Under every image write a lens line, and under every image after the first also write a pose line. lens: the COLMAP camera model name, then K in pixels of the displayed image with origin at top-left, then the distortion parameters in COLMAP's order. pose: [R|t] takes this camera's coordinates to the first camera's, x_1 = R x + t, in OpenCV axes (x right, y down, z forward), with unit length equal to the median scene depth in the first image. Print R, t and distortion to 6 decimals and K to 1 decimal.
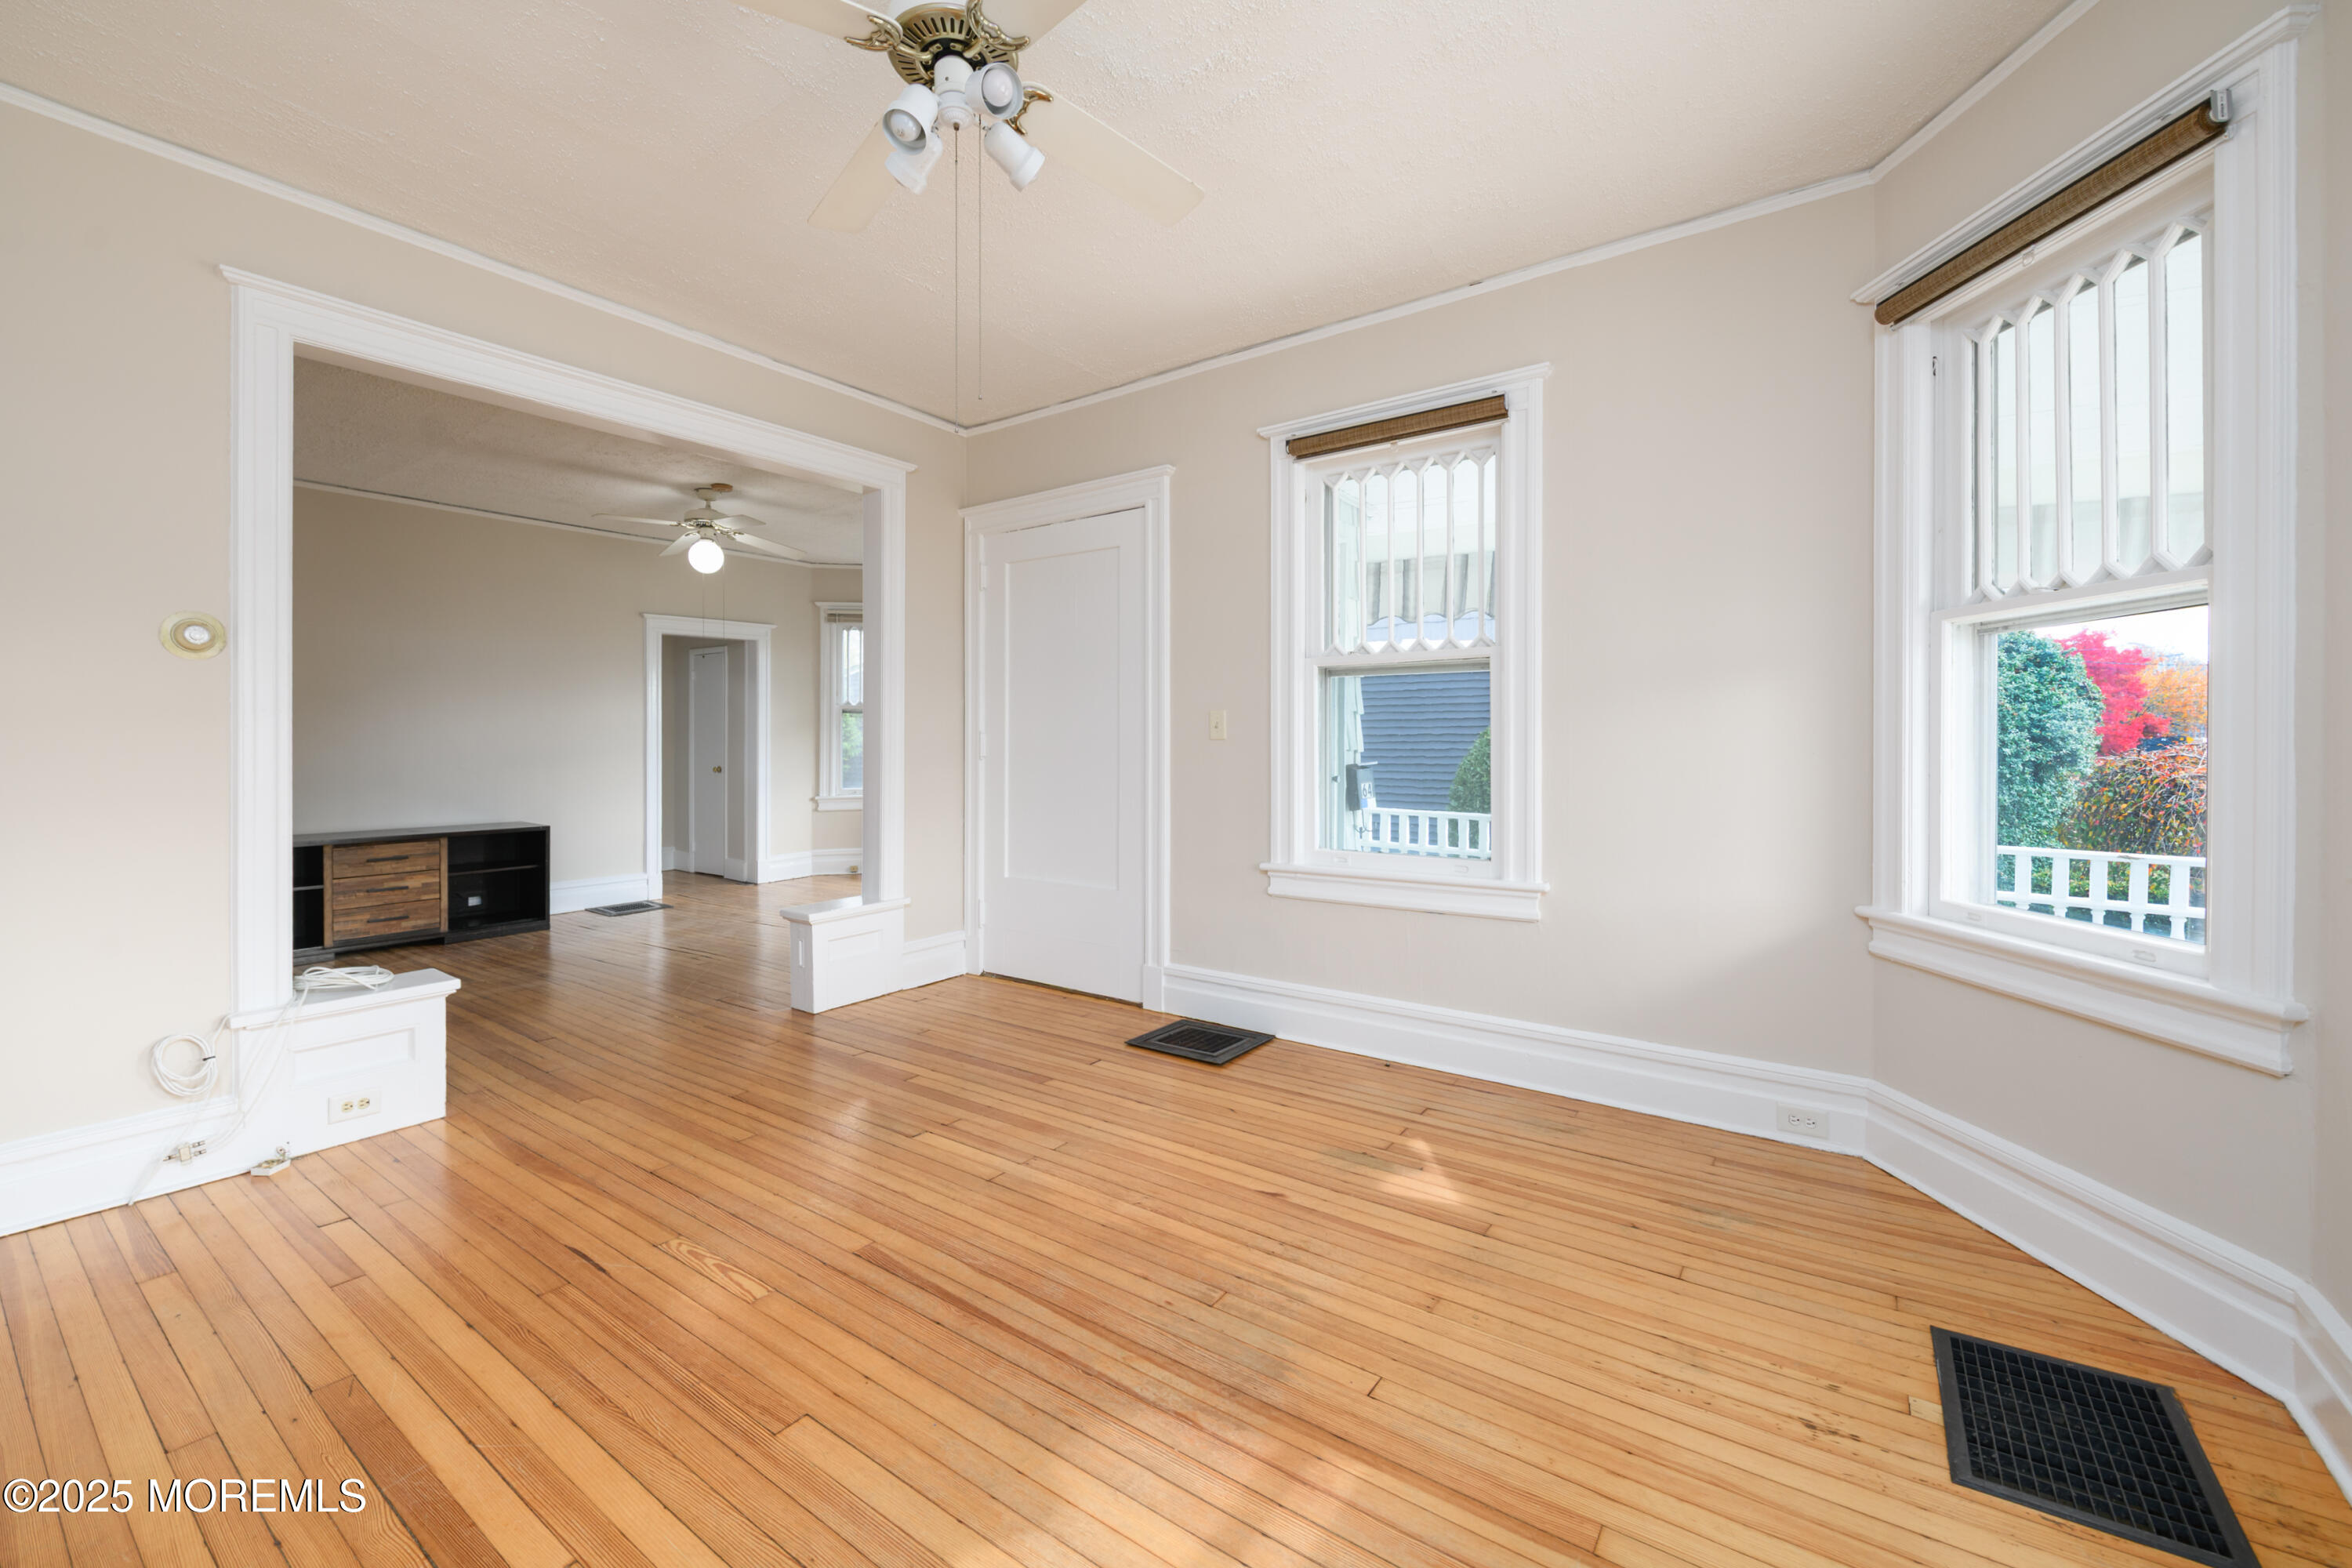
lens RADIAL K [[942.3, 0, 1167.9], [0, 942.3, 742.7], [0, 0, 1]] dist [0.000620, -0.002521]
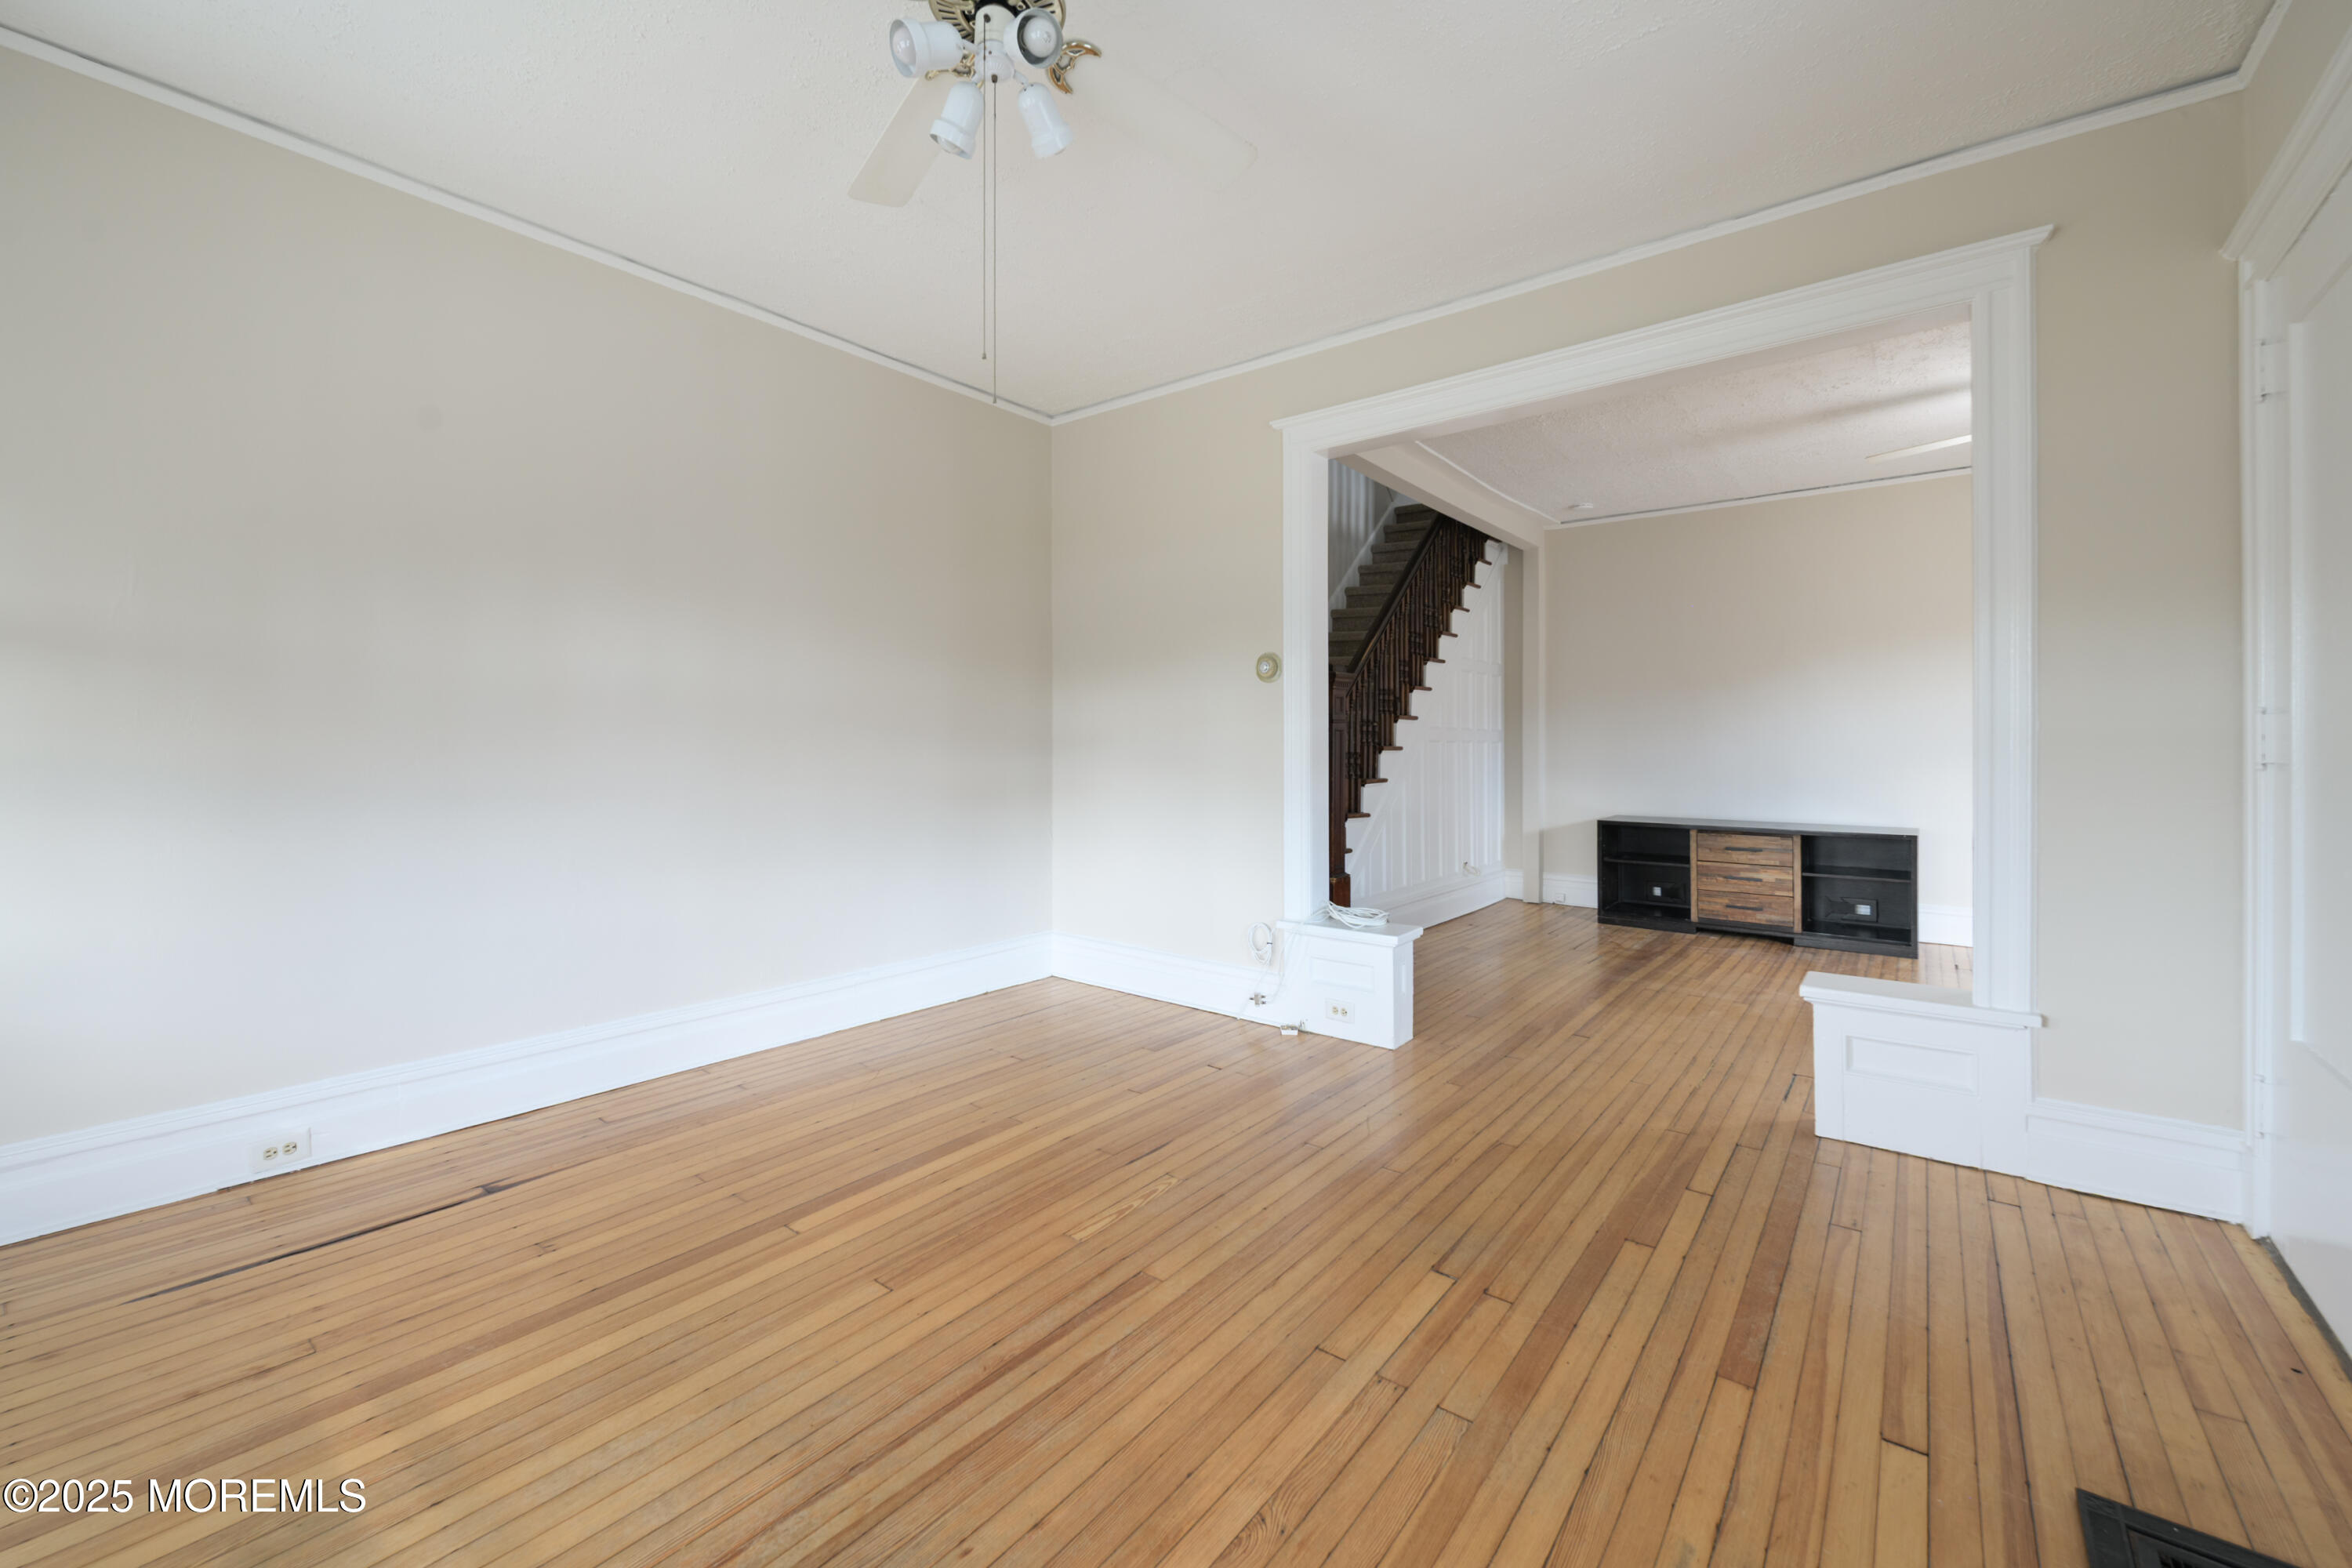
lens RADIAL K [[942.3, 0, 1167.9], [0, 942.3, 742.7], [0, 0, 1]] dist [0.000620, -0.002521]
pose [[-0.047645, 0.003422, -0.998858, 0.446759], [0.002139, 0.999992, 0.003323, 0.002477], [0.998862, -0.001978, -0.047652, 0.780390]]
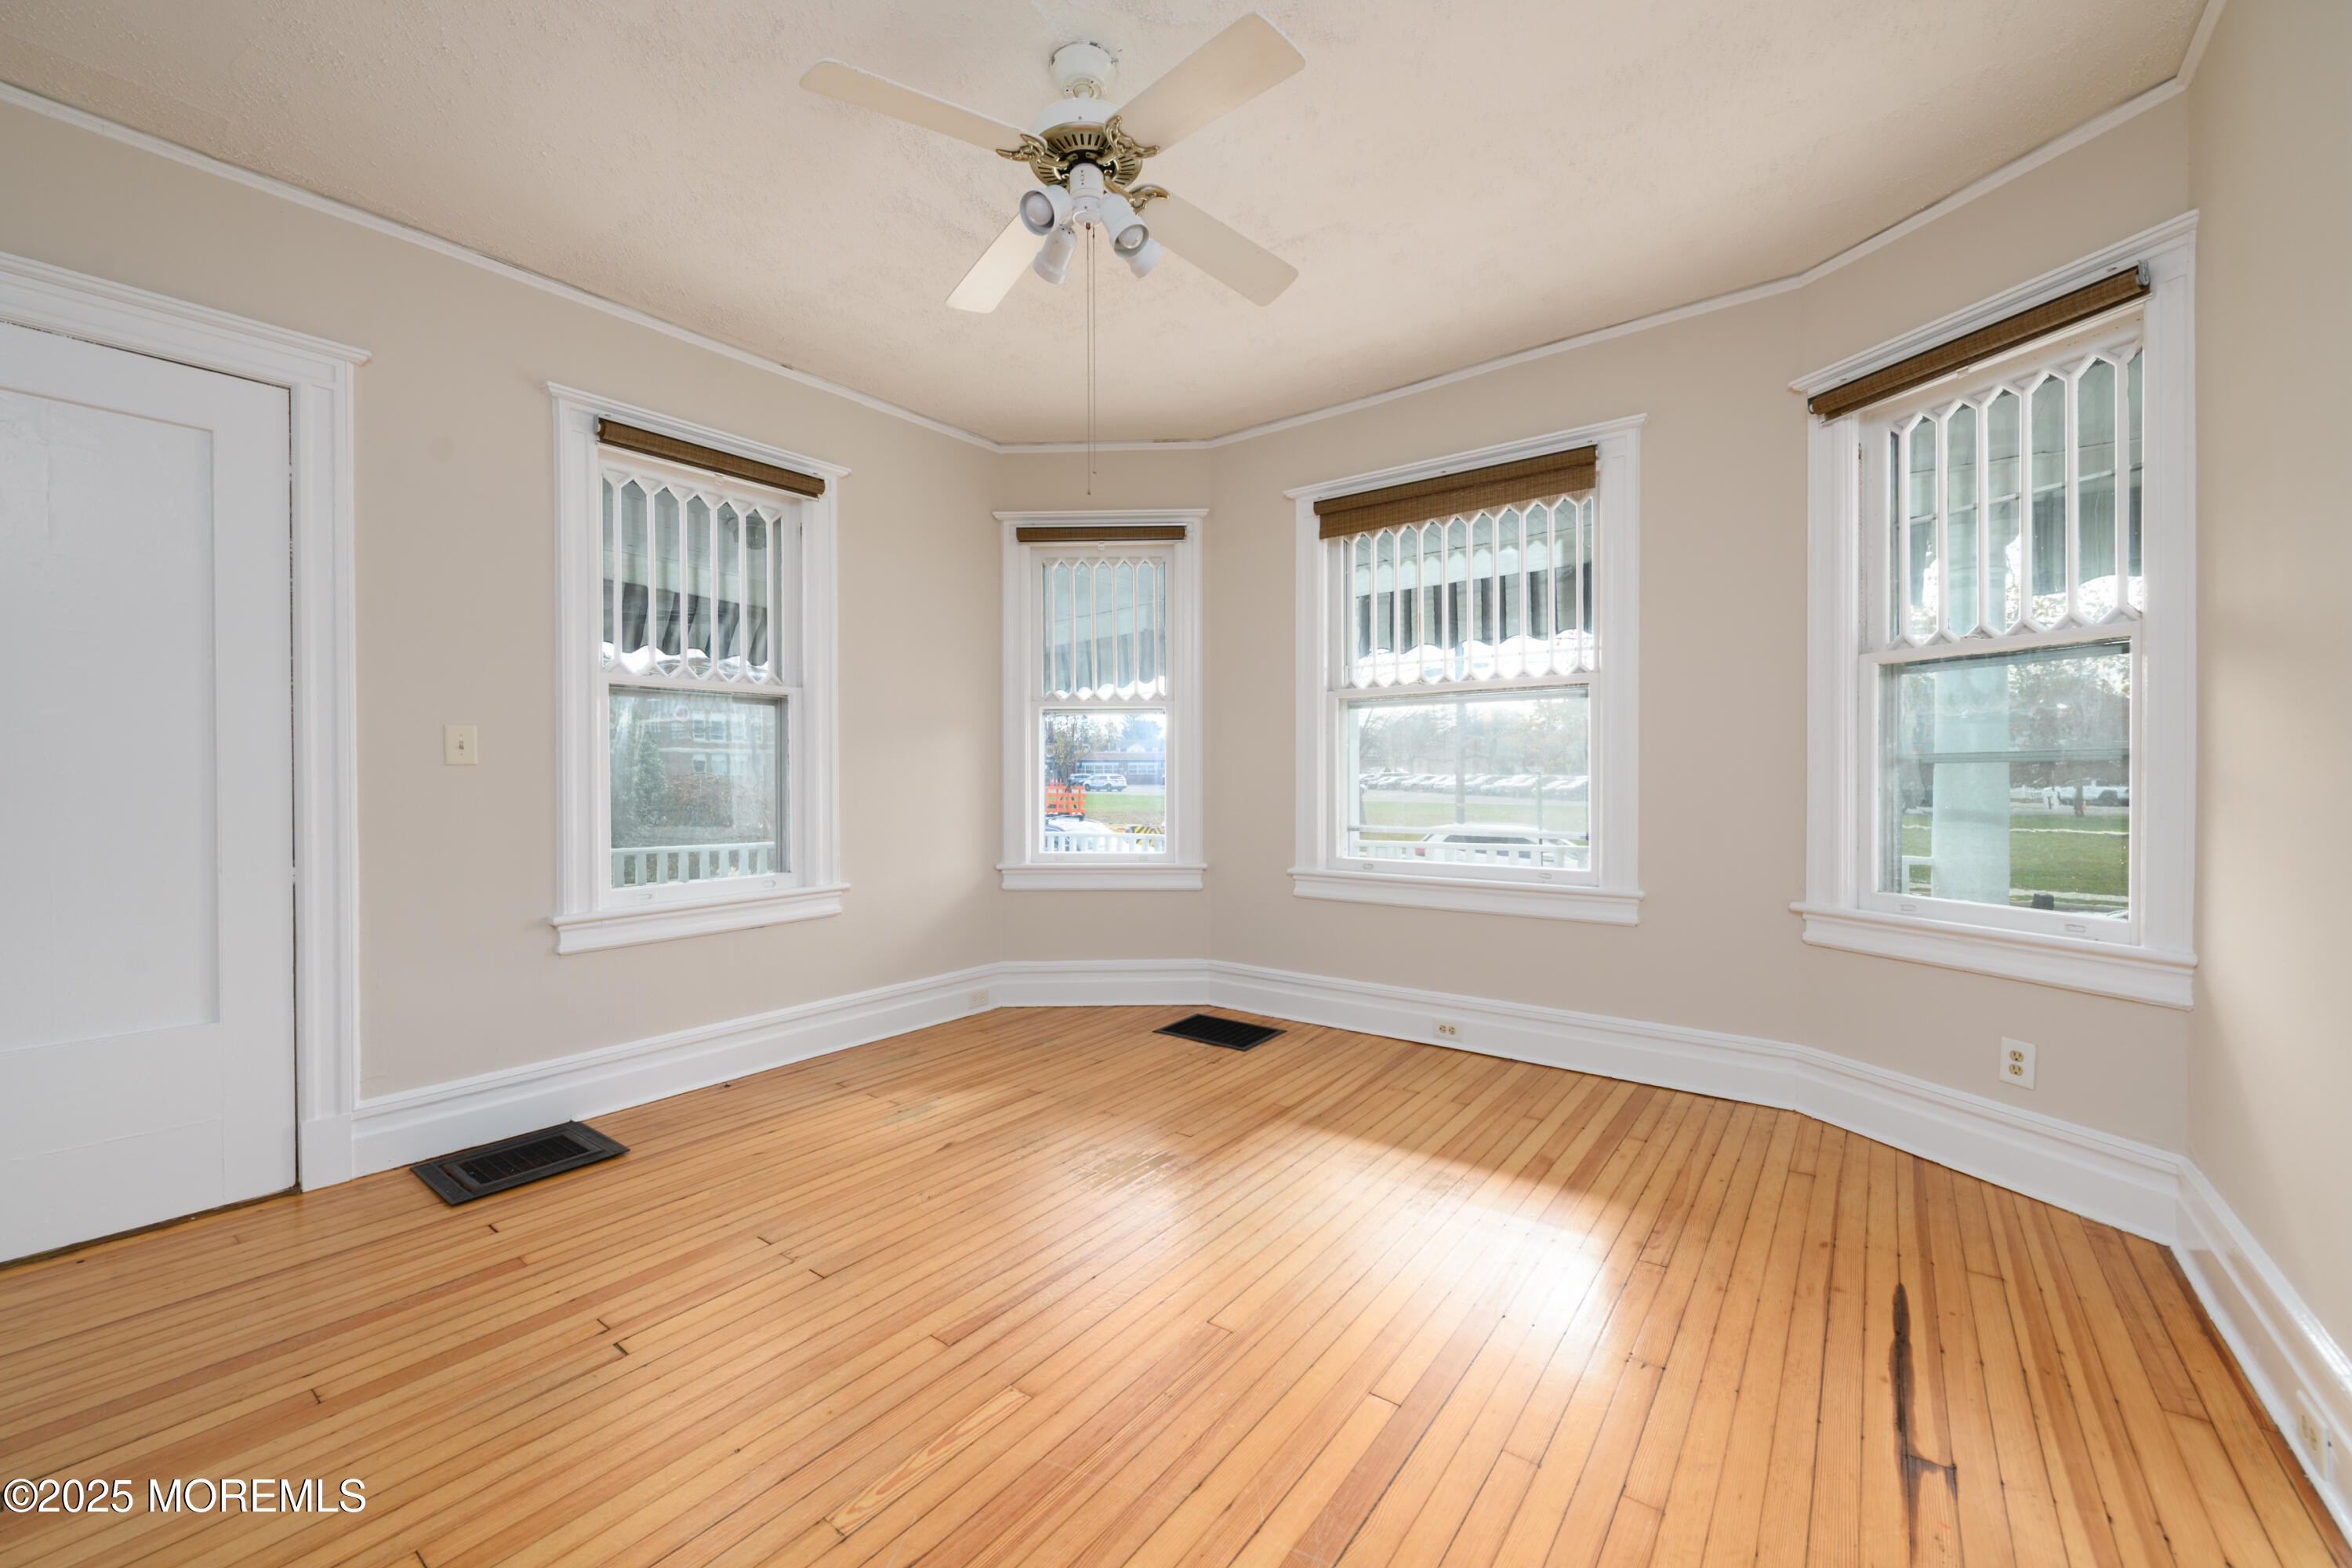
lens RADIAL K [[927.6, 0, 1176.0], [0, 927.6, 784.0], [0, 0, 1]] dist [-0.002027, -0.000579]
pose [[0.017924, -0.008558, 0.999803, -0.865599], [0.000020, 0.999963, 0.008559, 0.007262], [-0.999839, -0.000134, 0.017924, 0.562518]]
